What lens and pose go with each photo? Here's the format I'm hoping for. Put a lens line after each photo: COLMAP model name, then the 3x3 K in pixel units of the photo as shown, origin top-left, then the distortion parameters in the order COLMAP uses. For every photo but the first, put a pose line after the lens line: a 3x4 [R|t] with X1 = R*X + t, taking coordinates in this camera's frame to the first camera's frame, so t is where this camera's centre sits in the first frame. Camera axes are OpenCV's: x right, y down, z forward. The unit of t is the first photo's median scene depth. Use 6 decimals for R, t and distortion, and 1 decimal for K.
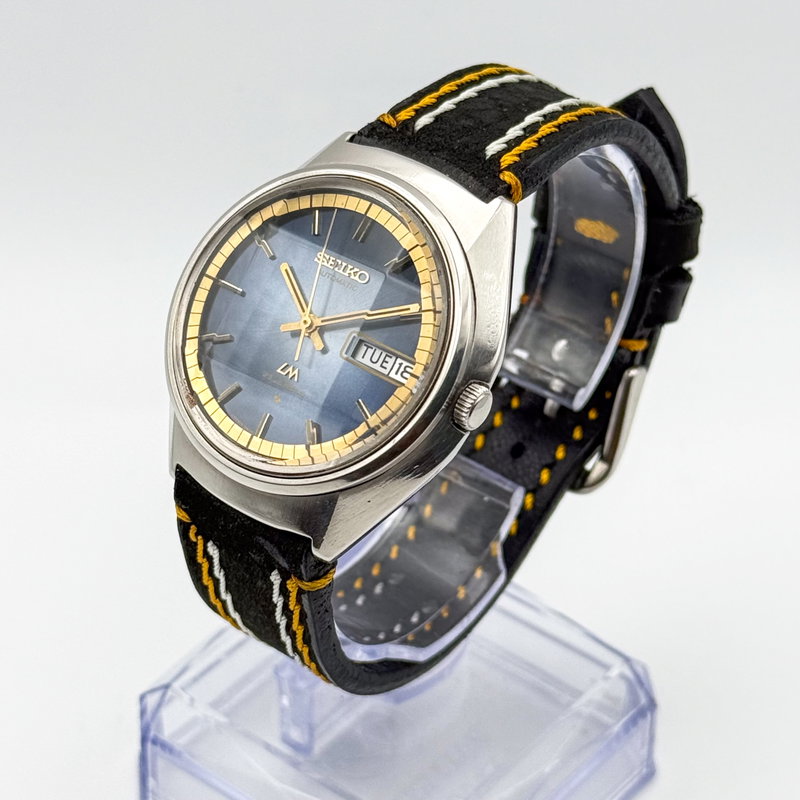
lens RADIAL K [[2351.0, 0, 399.6], [0, 2351.0, 400.1], [0, 0, 1]] dist [-0.025495, -0.567908]
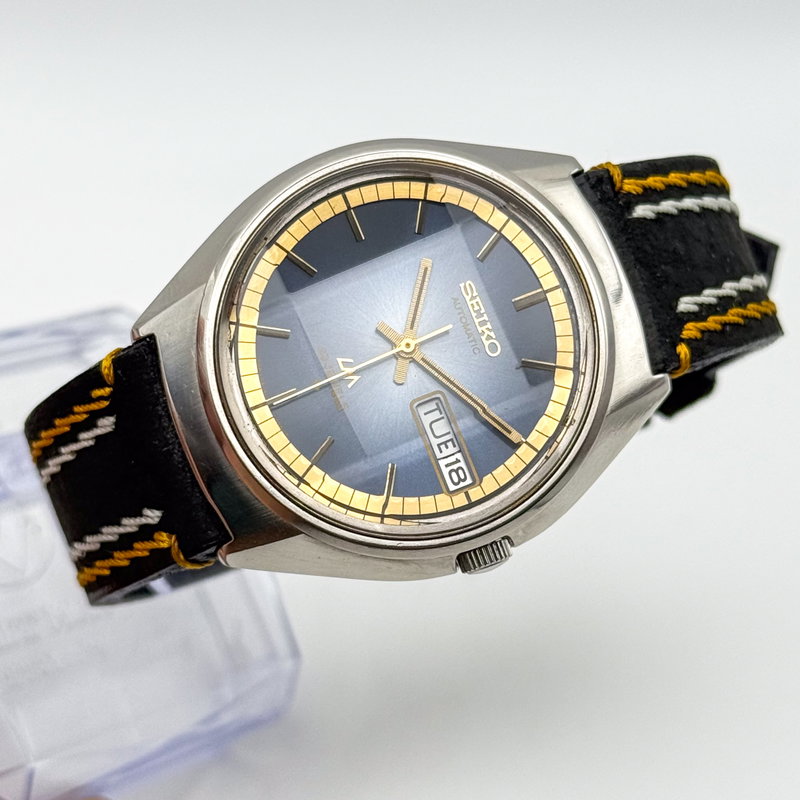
lens RADIAL K [[2337.0, 0, 400.0], [0, 2337.0, 398.6], [0, 0, 1]] dist [0.280131, -0.880725]
pose [[0.690844, 0.609021, 0.389652, -0.337801], [-0.690982, 0.714772, 0.107914, -0.102748], [-0.212790, -0.343794, 0.914618, 0.242661]]
